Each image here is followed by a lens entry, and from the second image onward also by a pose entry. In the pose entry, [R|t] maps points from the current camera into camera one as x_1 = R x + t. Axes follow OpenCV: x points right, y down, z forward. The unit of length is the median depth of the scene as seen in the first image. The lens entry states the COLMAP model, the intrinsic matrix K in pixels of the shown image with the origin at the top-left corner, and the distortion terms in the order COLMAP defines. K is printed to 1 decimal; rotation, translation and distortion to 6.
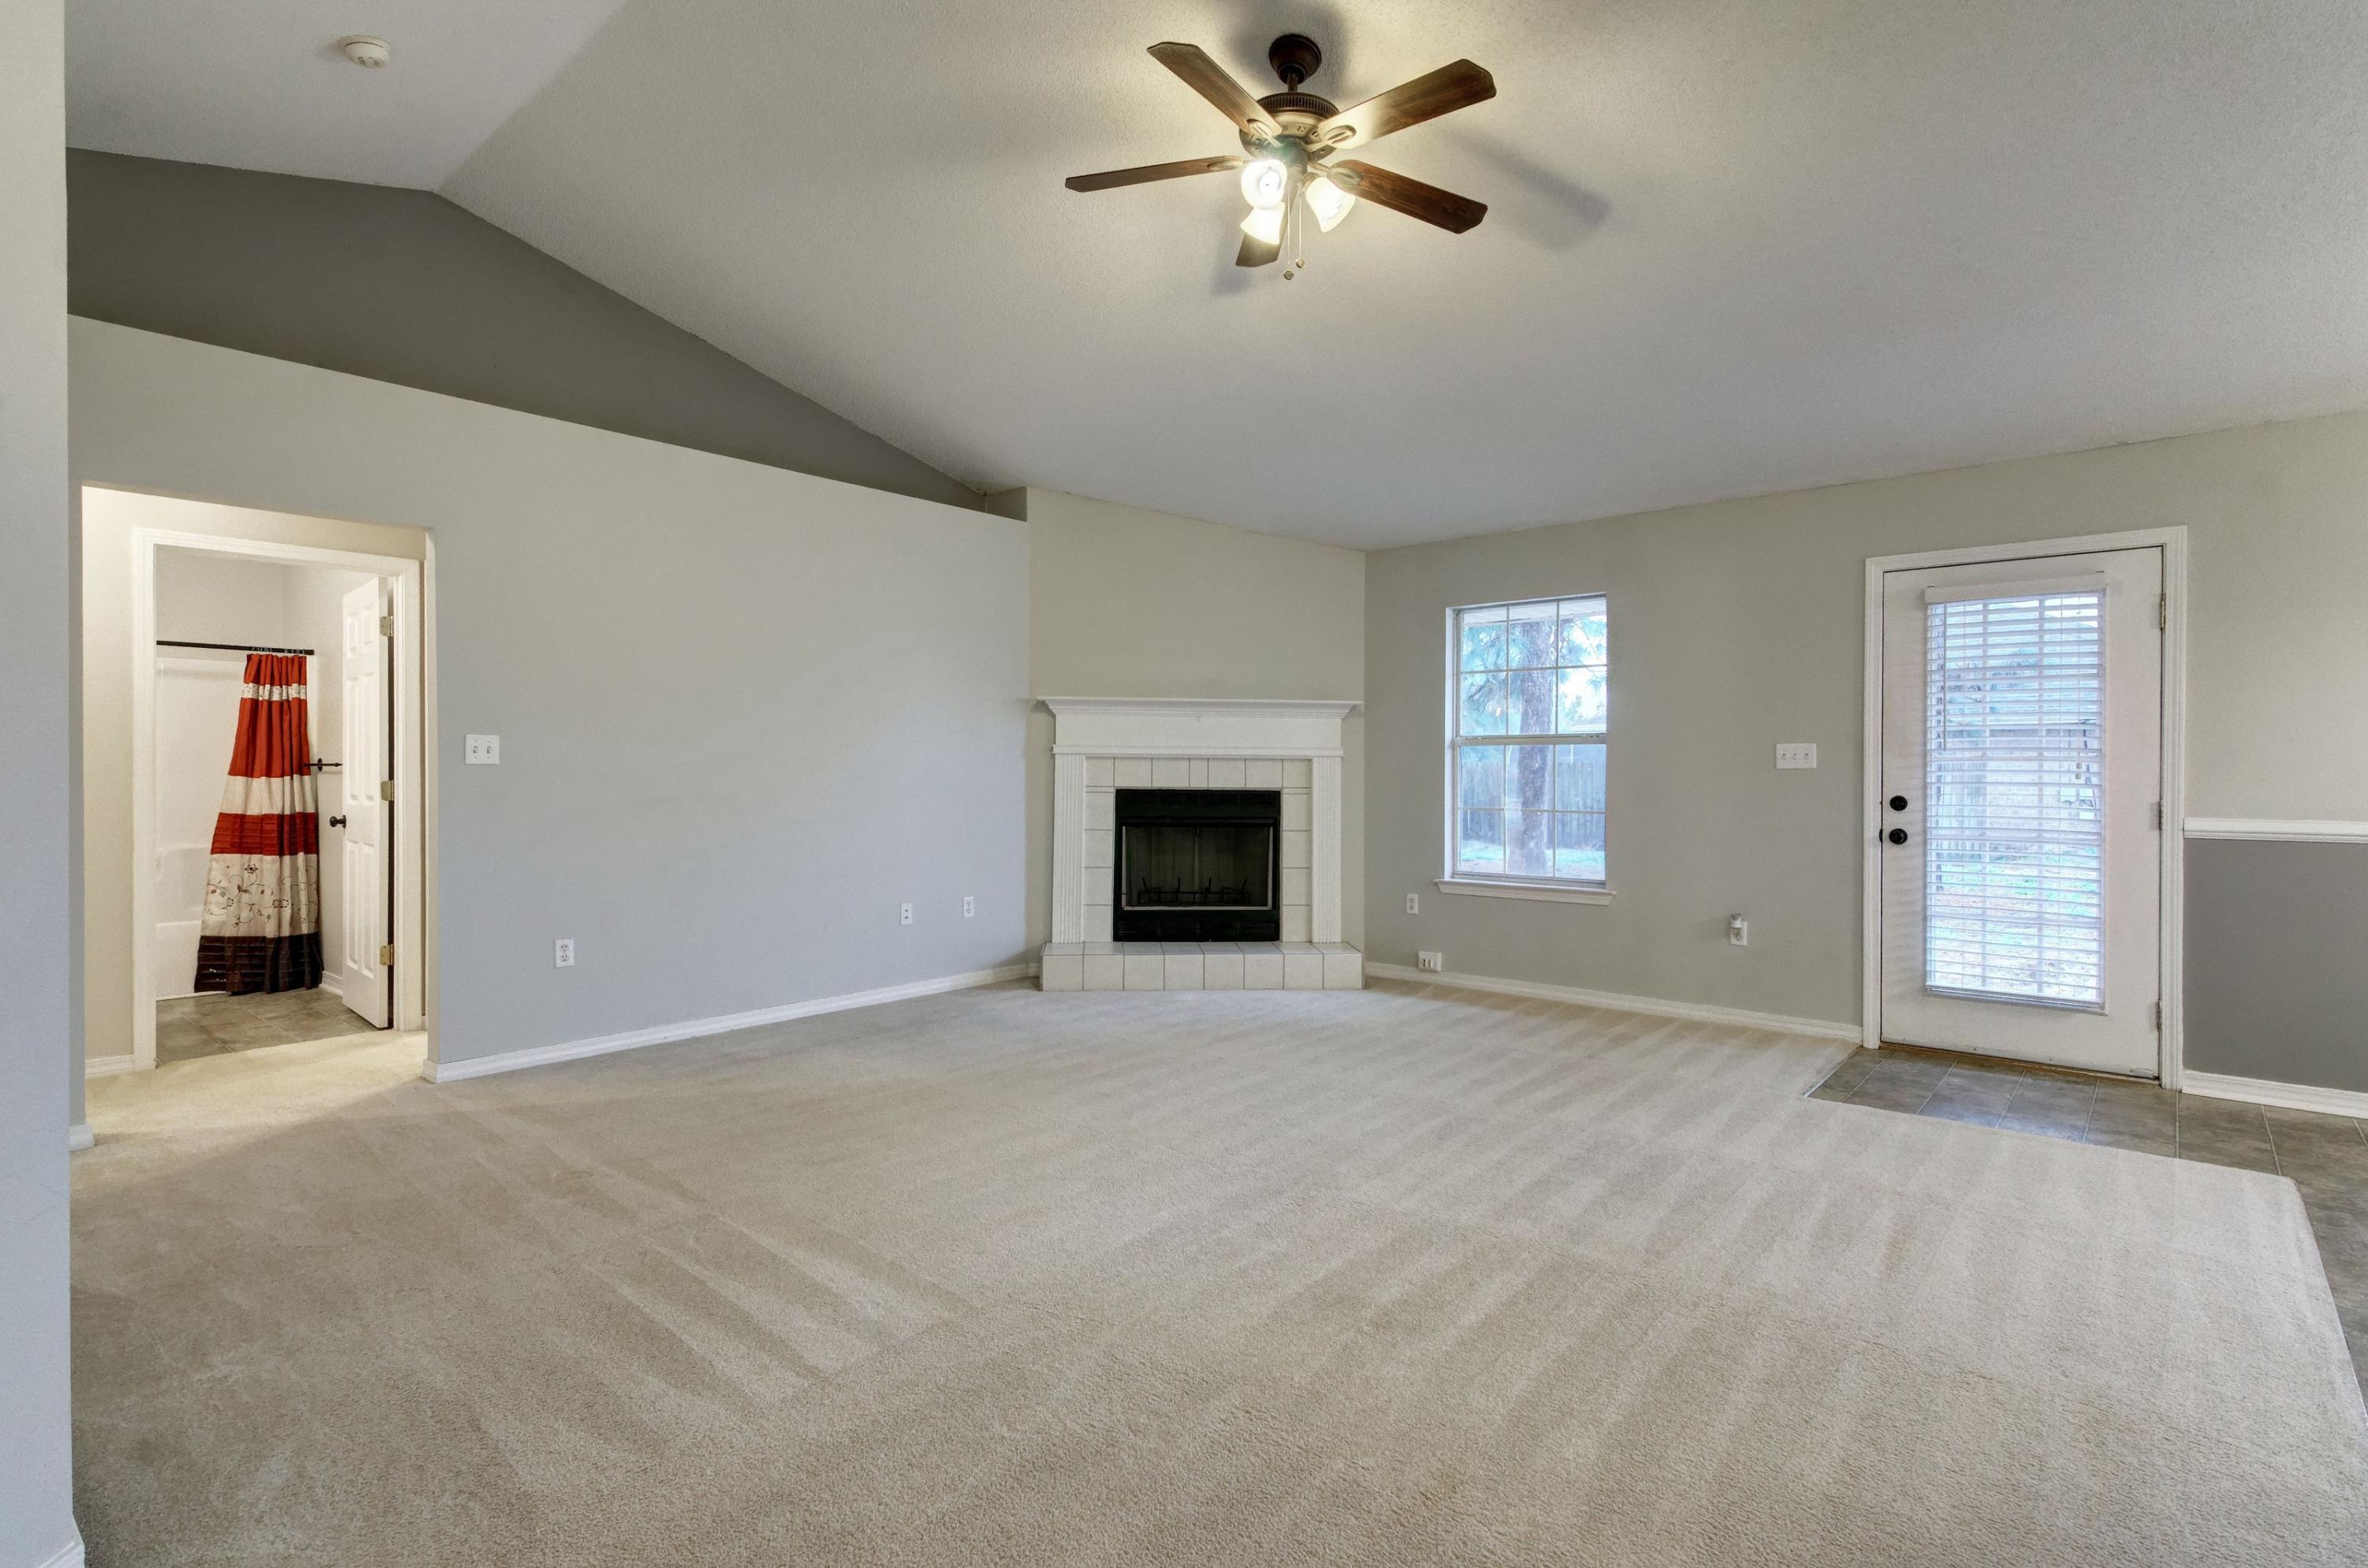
lens RADIAL K [[1143.6, 0, 1194.0], [0, 1143.6, 768.5], [0, 0, 1]] dist [0.007711, -0.001753]
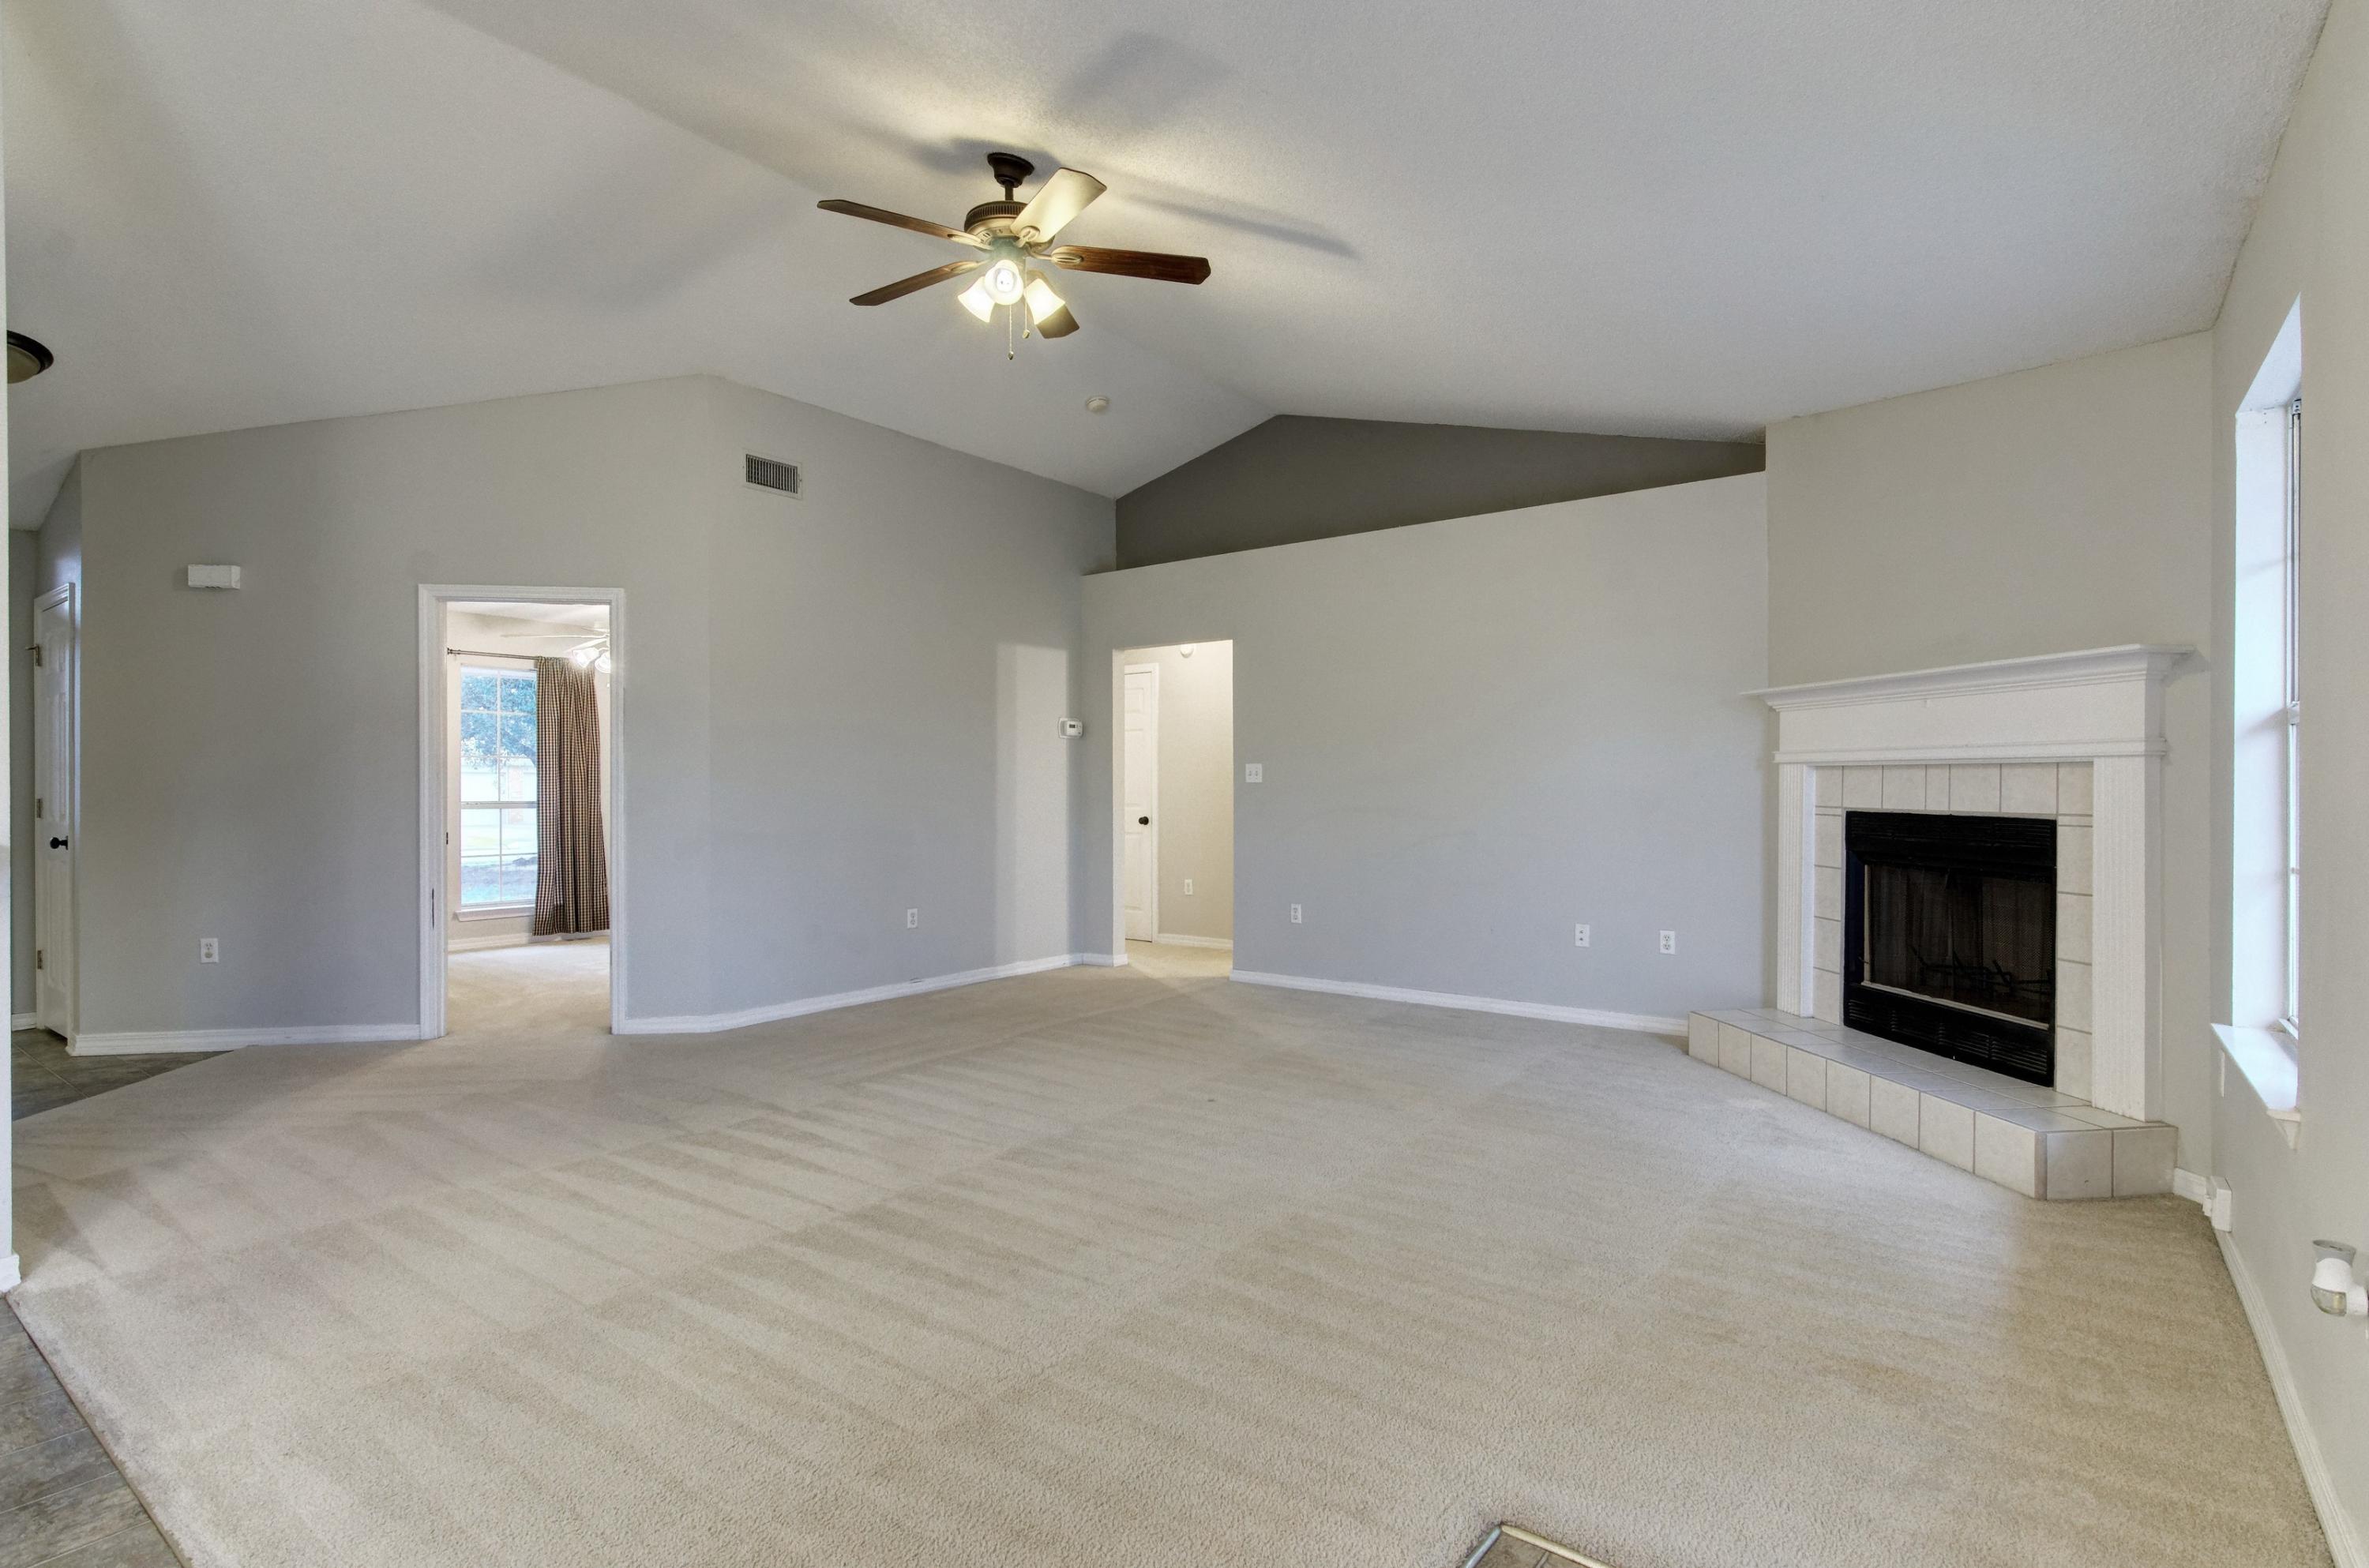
lens RADIAL K [[1144.1, 0, 1177.4], [0, 1144.1, 786.5], [0, 0, 1]] dist [0.007711, -0.001753]
pose [[0.050746, -0.003790, -0.998704, 0.650819], [0.001959, 0.999991, -0.003696, 0.004866], [0.998710, -0.001769, 0.050753, 0.579854]]
